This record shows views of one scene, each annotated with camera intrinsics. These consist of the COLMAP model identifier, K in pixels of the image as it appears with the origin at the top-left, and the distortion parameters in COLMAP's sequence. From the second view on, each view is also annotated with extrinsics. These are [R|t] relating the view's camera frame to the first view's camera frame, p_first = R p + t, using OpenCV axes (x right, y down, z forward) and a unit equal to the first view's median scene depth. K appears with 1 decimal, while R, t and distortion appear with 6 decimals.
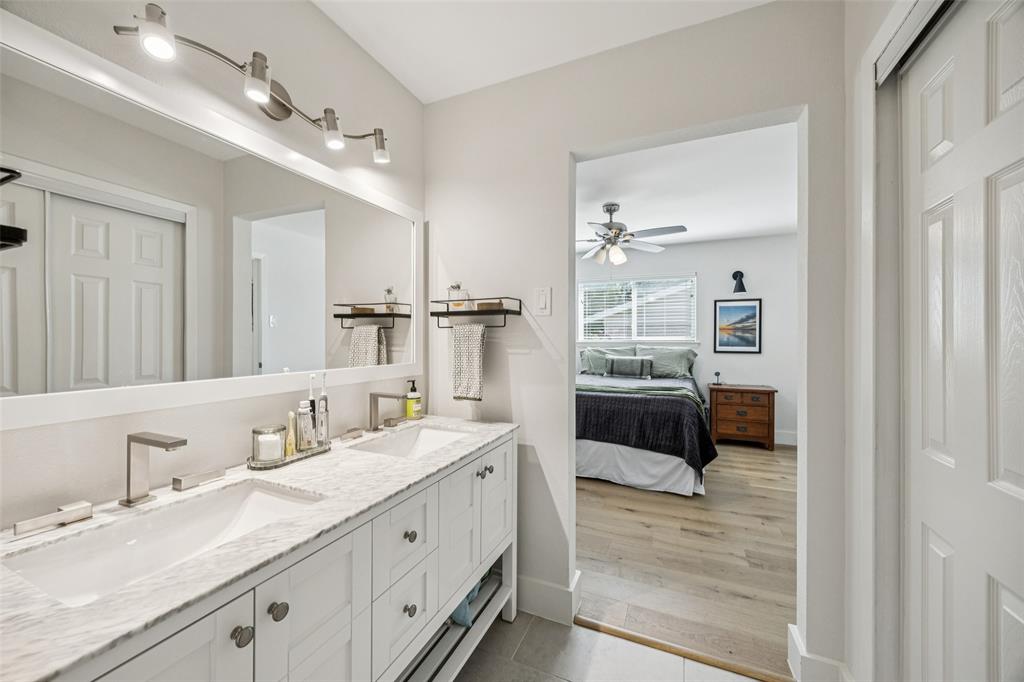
lens RADIAL K [[389.7, 0, 509.9], [0, 389.7, 340.7], [0, 0, 1]] dist [-0.001655, 0.000077]
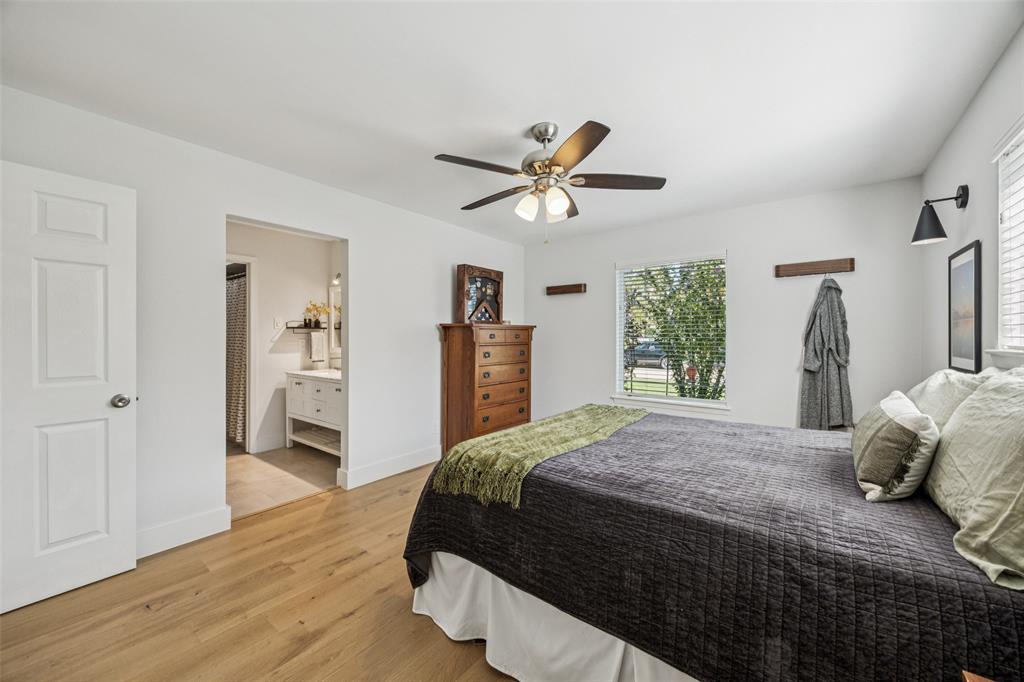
lens RADIAL K [[397.1, 0, 510.1], [0, 397.1, 340.0], [0, 0, 1]] dist [-0.001282, -0.000021]
pose [[-0.243222, 0.006920, -0.969946, 0.667898], [-0.006965, 0.999936, 0.008880, -0.007512], [0.969946, 0.008916, -0.243158, 0.828268]]
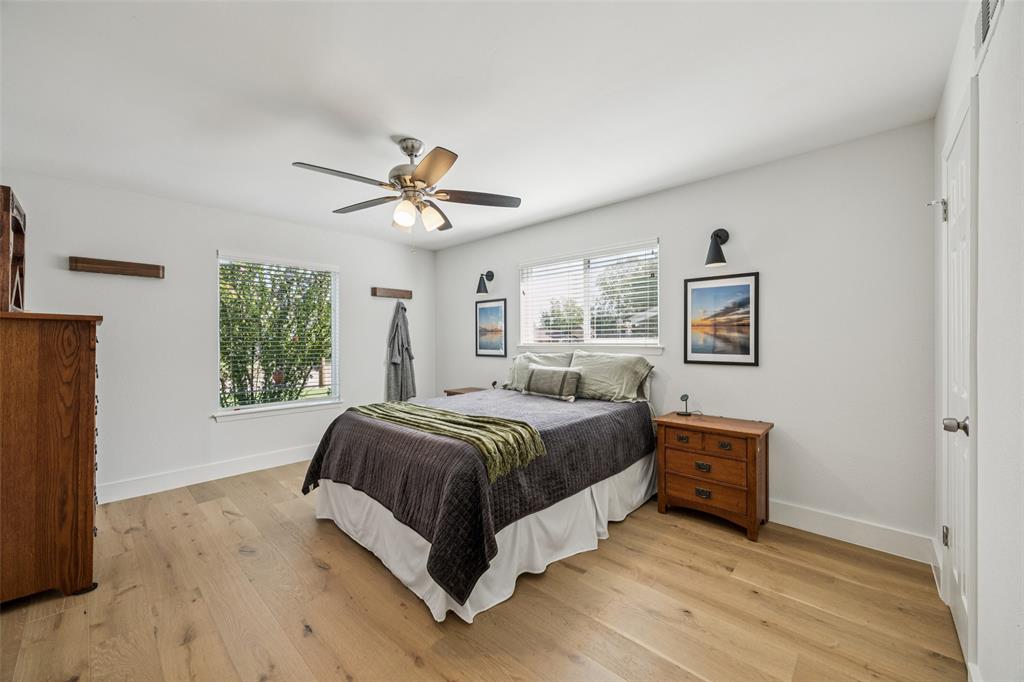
lens RADIAL K [[397.1, 0, 510.1], [0, 397.1, 340.0], [0, 0, 1]] dist [-0.001282, -0.000021]
pose [[0.944826, -0.004176, -0.327547, 0.480780], [0.001715, 0.999968, -0.007803, -0.002341], [0.327569, 0.006811, 0.944803, 0.312379]]
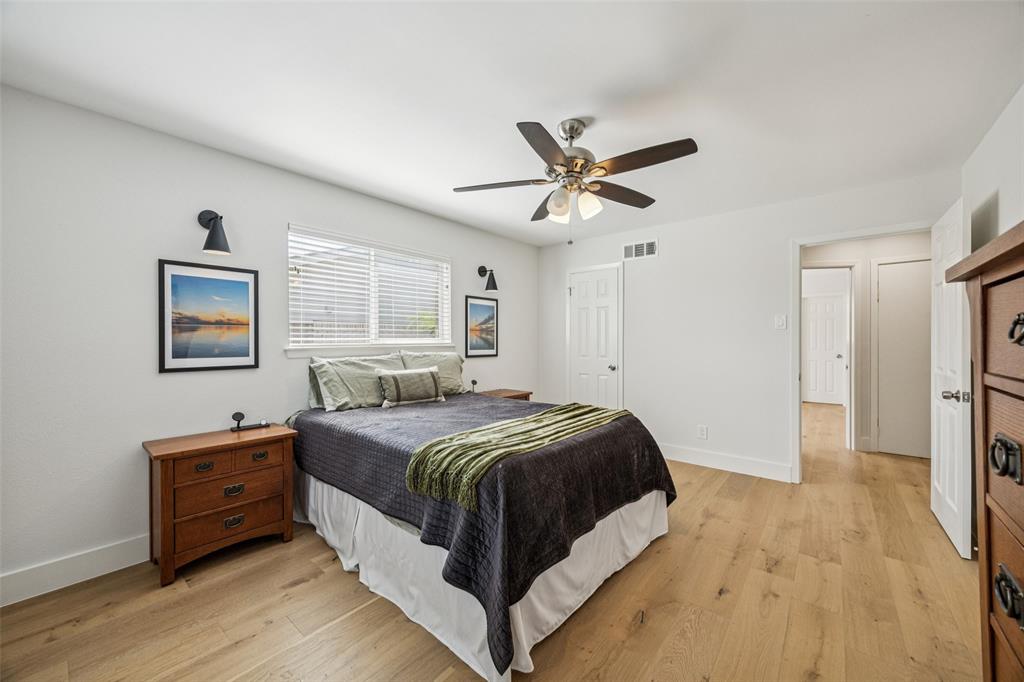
lens RADIAL K [[389.7, 0, 509.9], [0, 389.7, 340.7], [0, 0, 1]] dist [-0.001655, 0.000077]
pose [[0.272587, -0.001540, 0.962130, -0.266806], [0.010381, 0.999945, -0.001341, -0.004088], [-0.962075, 0.010354, 0.272588, 0.697271]]
